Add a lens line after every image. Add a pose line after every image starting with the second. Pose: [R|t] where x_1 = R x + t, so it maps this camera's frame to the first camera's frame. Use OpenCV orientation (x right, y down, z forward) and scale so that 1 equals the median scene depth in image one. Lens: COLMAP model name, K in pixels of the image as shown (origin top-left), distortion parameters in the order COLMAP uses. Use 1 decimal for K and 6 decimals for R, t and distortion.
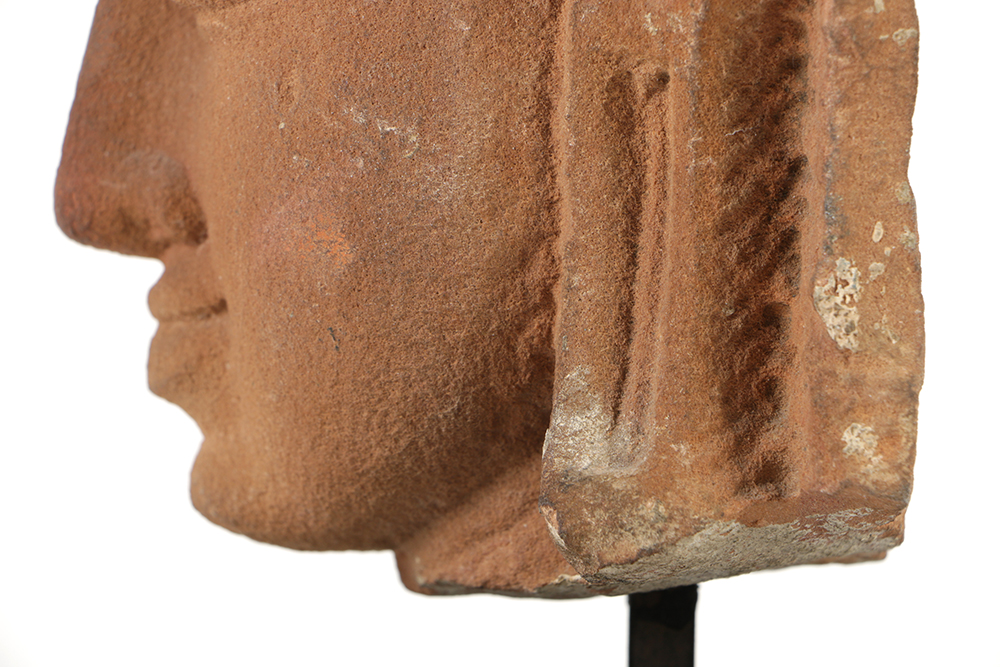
lens RADIAL K [[6048.9, 0, 500.0], [0, 6048.9, 333.5], [0, 0, 1]] dist [0.842480, 15.110870]
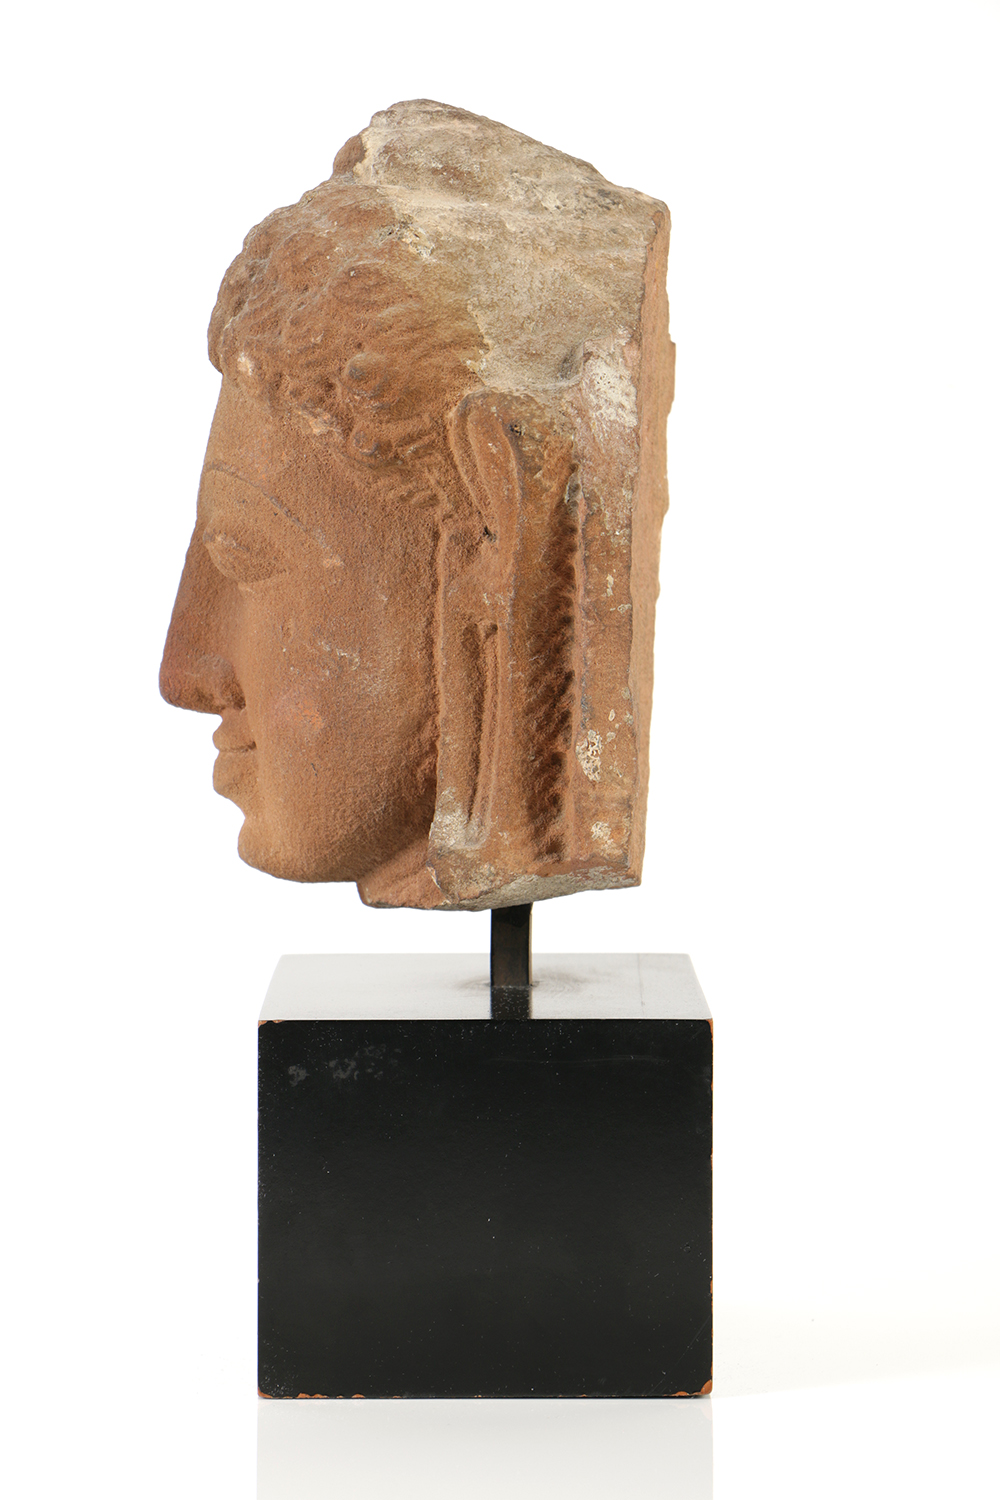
lens RADIAL K [[5891.0, 0, 500.0], [0, 5891.0, 750.0], [0, 0, 1]] dist [0.909366, -0.076682]
pose [[0.999648, -0.002211, -0.026422, 0.074120], [0.003361, 0.999045, 0.043565, -0.081541], [0.026301, -0.043639, 0.998701, -0.739477]]
